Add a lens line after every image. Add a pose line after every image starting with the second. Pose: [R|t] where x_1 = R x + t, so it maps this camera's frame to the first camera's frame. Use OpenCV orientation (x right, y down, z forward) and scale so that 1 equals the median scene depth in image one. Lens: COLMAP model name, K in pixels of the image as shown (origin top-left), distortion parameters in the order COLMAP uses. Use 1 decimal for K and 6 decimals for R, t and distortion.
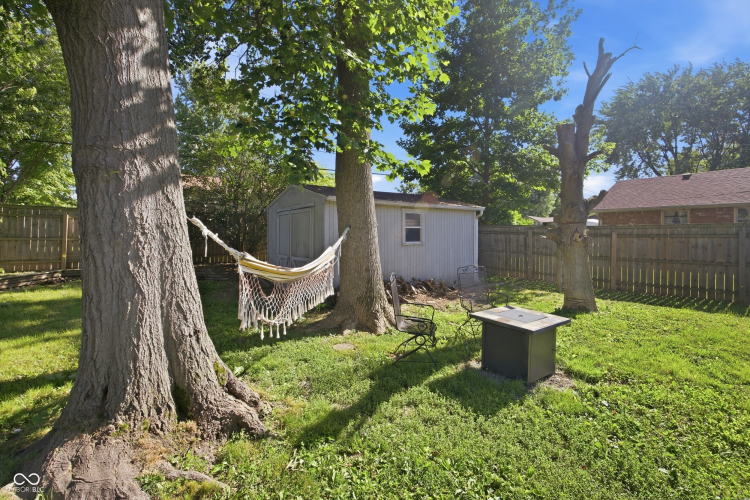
lens RADIAL K [[338.4, 0, 367.9], [0, 338.4, 233.6], [0, 0, 1]] dist [-0.008023, 0.002094]
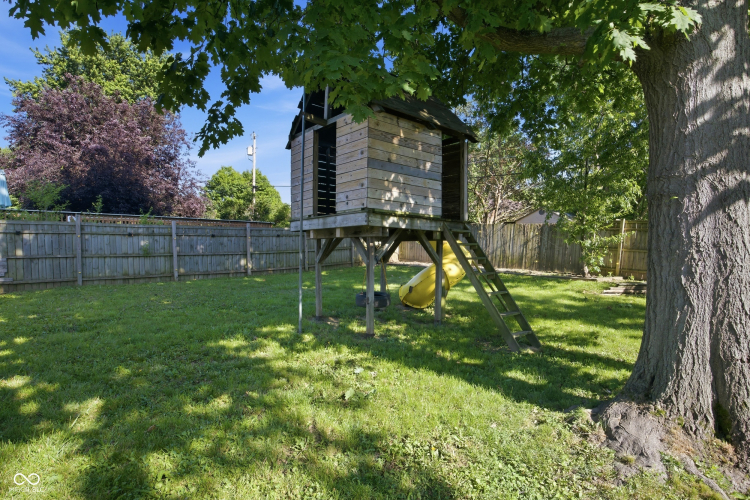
lens RADIAL K [[361.0, 0, 374.7], [0, 361.0, 250.5], [0, 0, 1]] dist [-0.001984, -0.000245]
pose [[0.099613, 0.036497, -0.994357, 0.382831], [-0.029127, 0.999006, 0.033749, -0.012108], [0.994600, 0.025601, 0.100577, -0.141519]]
